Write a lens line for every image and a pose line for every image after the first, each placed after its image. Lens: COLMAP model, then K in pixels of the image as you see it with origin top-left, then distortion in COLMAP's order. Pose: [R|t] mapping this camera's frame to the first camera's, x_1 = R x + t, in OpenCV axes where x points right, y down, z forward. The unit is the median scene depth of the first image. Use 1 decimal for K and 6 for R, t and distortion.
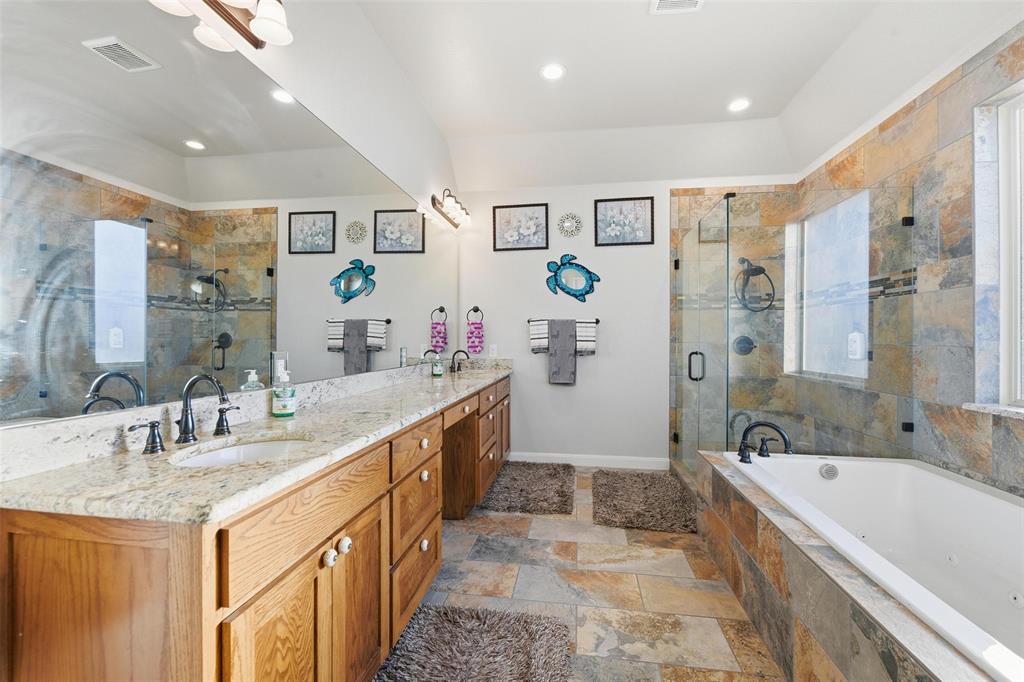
lens RADIAL K [[409.3, 0, 513.9], [0, 409.3, 338.7], [0, 0, 1]] dist [-0.014746, -0.000593]
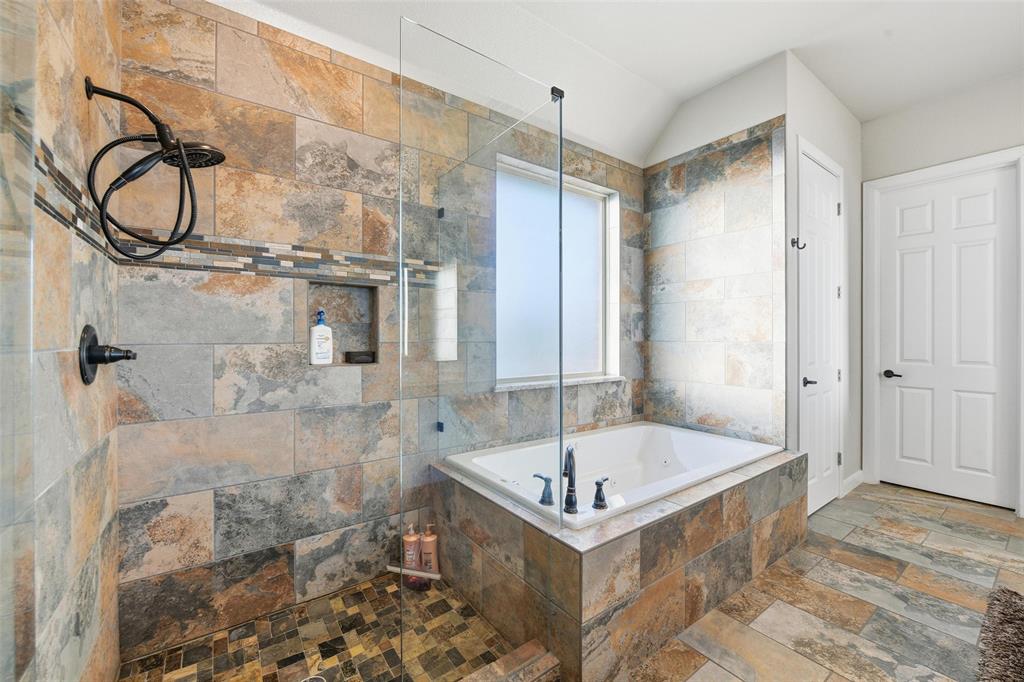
lens RADIAL K [[409.3, 0, 514.1], [0, 409.3, 341.4], [0, 0, 1]] dist [-0.014746, -0.000593]
pose [[-0.709193, -0.005461, 0.704993, 0.182675], [0.001762, 0.999953, 0.009518, 0.006184], [-0.705012, 0.007993, -0.709150, 1.710652]]
